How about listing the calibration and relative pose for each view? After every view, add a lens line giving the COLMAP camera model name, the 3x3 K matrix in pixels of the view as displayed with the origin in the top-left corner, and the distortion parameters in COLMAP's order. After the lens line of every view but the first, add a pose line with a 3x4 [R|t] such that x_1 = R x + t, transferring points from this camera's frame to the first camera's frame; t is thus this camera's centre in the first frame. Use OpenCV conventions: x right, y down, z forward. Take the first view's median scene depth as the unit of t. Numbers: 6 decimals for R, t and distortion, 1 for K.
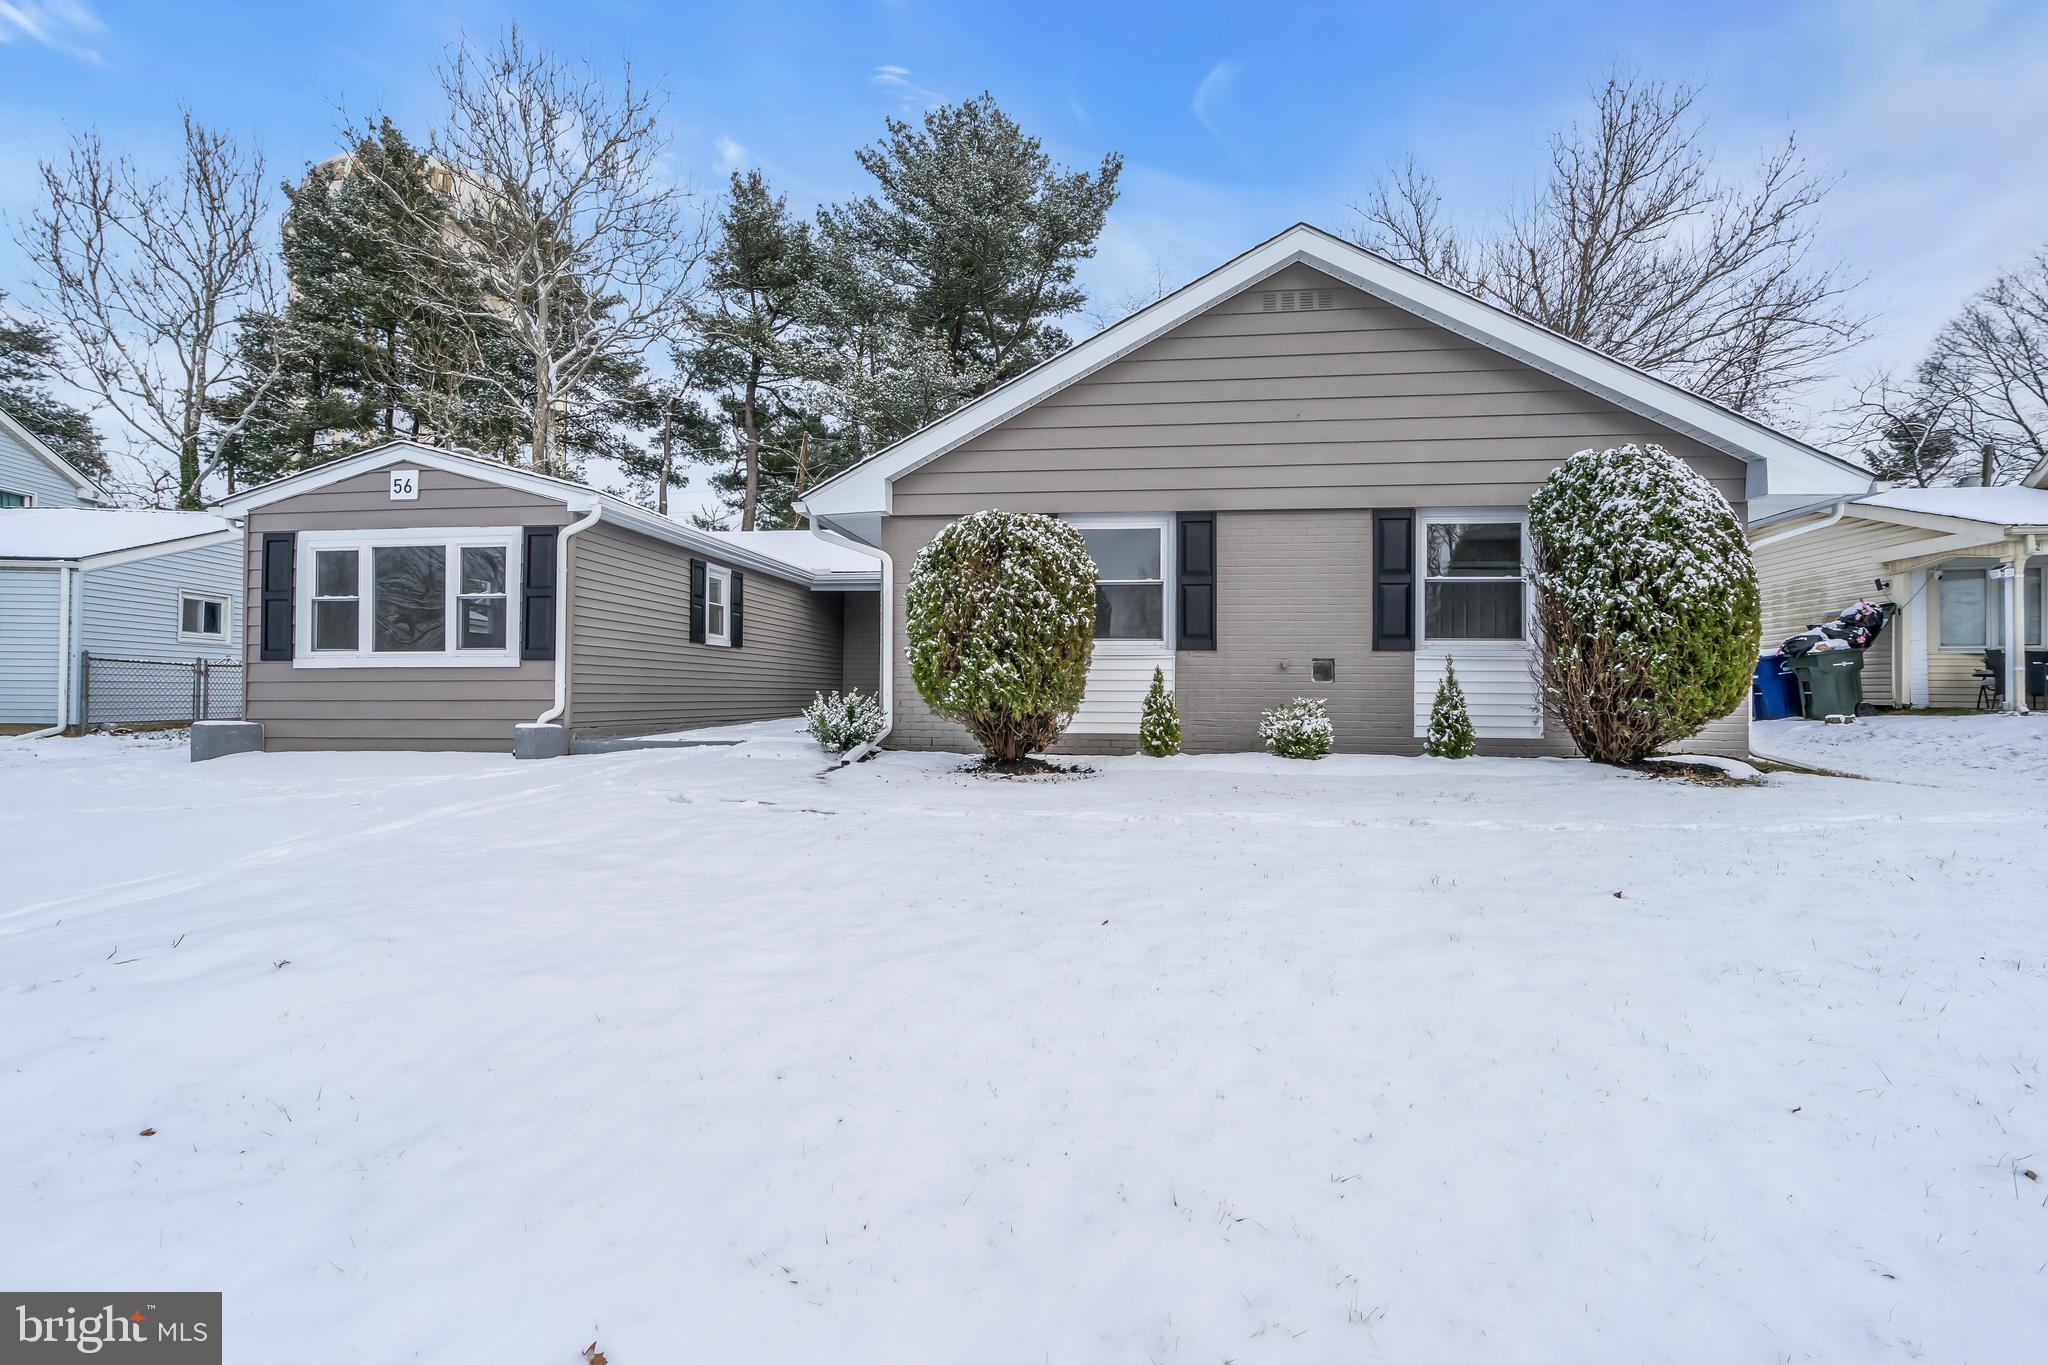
lens RADIAL K [[920.0, 0, 1024.0], [0, 920.0, 682.5], [0, 0, 1]] dist [-0.003888, 0.000556]
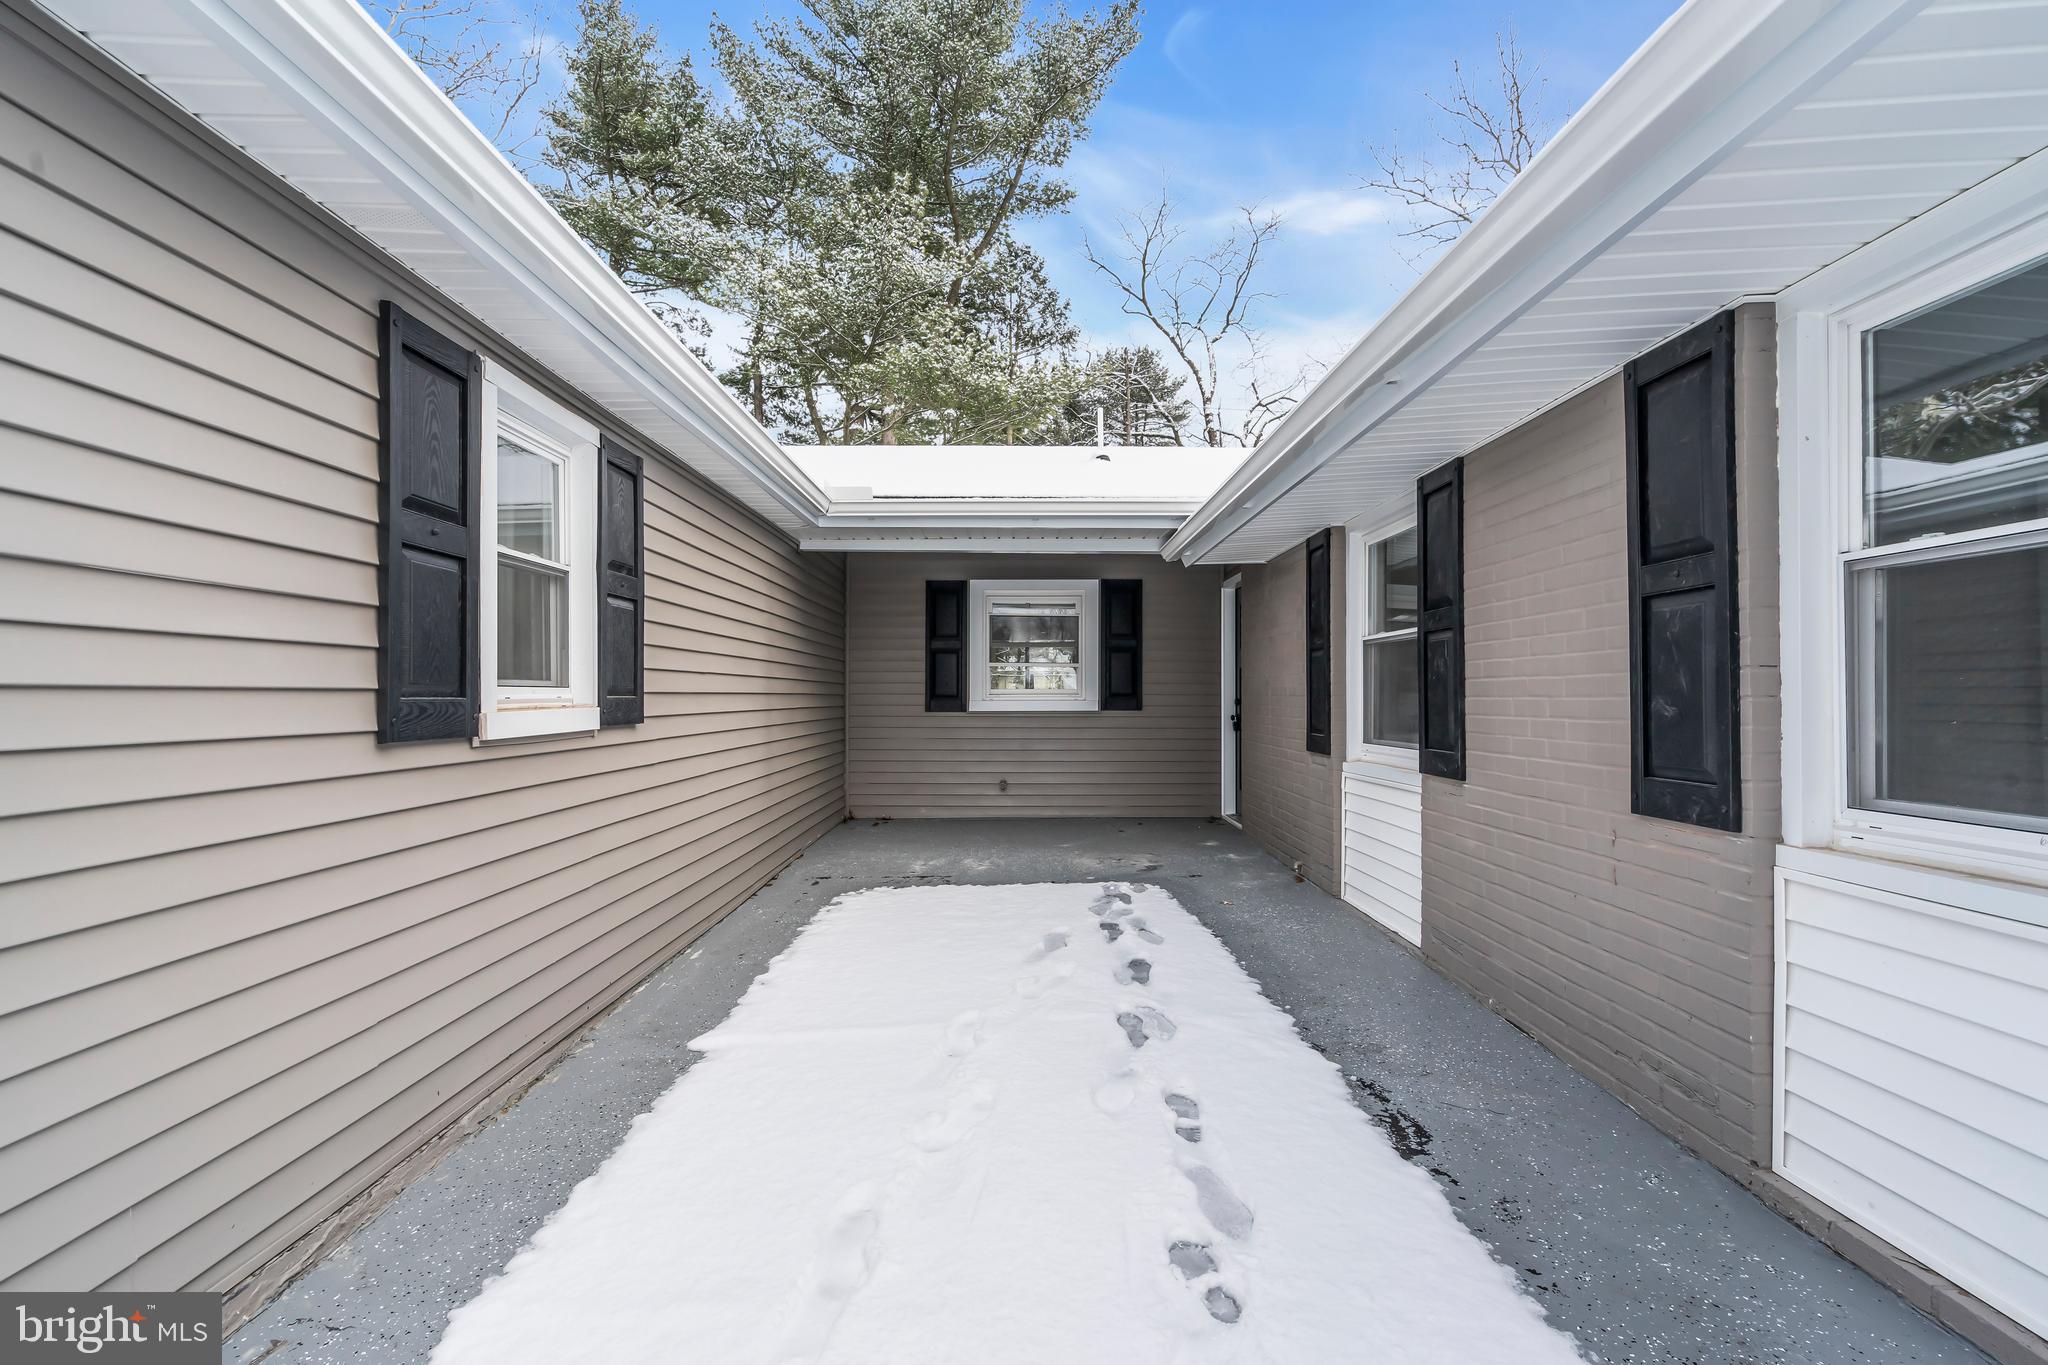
lens RADIAL K [[920.0, 0, 1024.0], [0, 920.0, 682.5], [0, 0, 1]] dist [-0.003888, 0.000556]
pose [[0.989858, -0.004779, 0.141982, -0.324084], [0.004687, 0.999989, 0.000983, -0.070591], [-0.141985, -0.000307, 0.989869, 0.993640]]
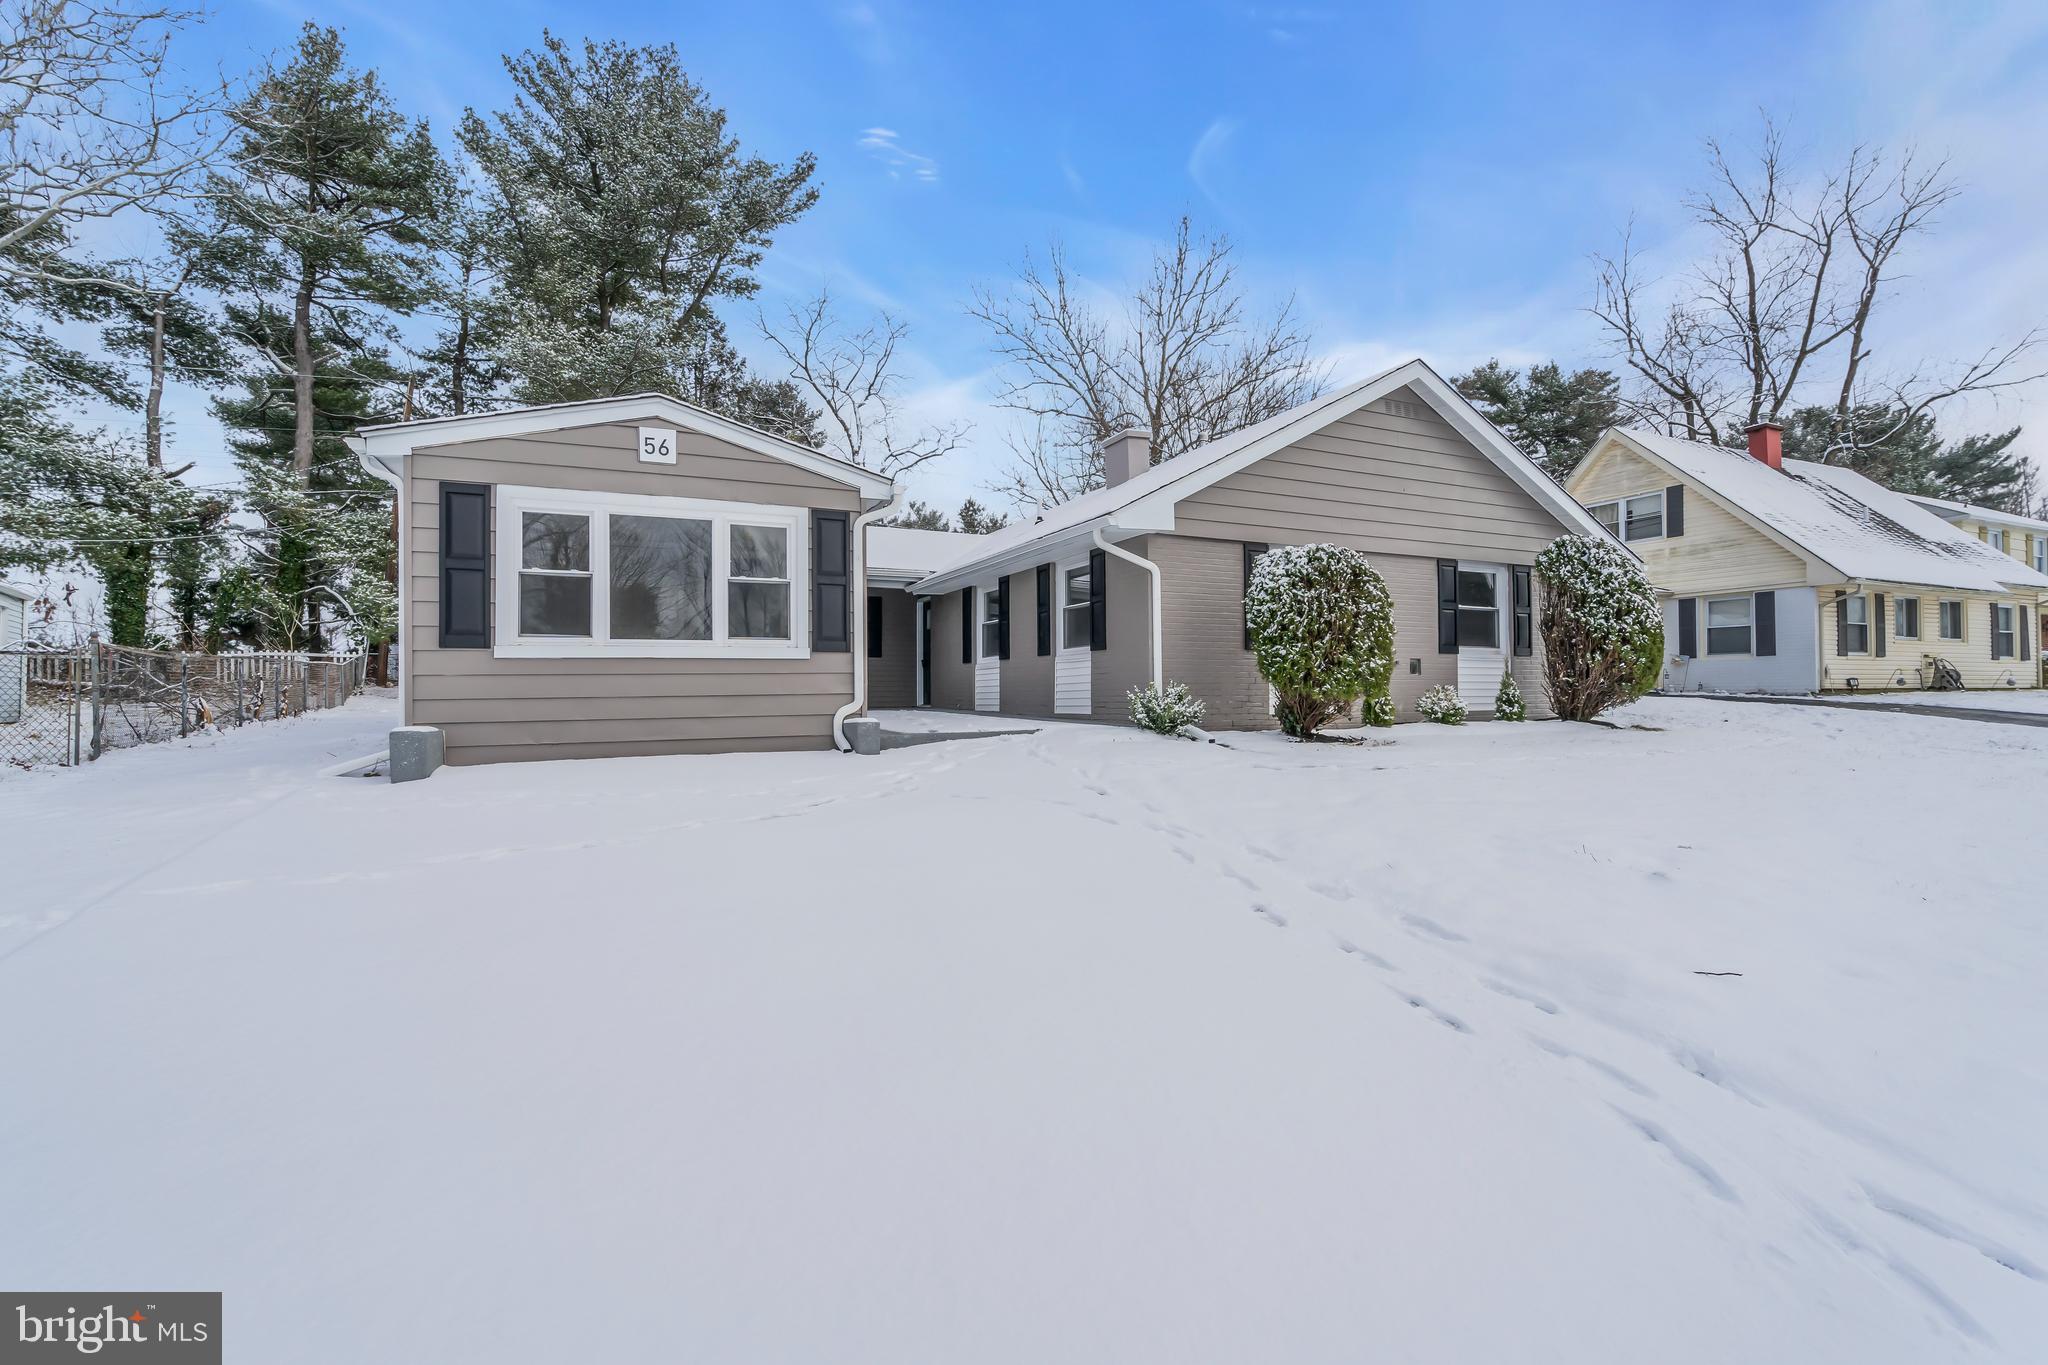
lens RADIAL K [[920.0, 0, 1024.0], [0, 920.0, 682.5], [0, 0, 1]] dist [-0.003888, 0.000556]
pose [[0.842721, -0.004236, 0.538334, -0.860698], [0.003702, 0.999991, 0.002075, 0.005823], [-0.538338, 0.000244, 0.842729, 0.093846]]
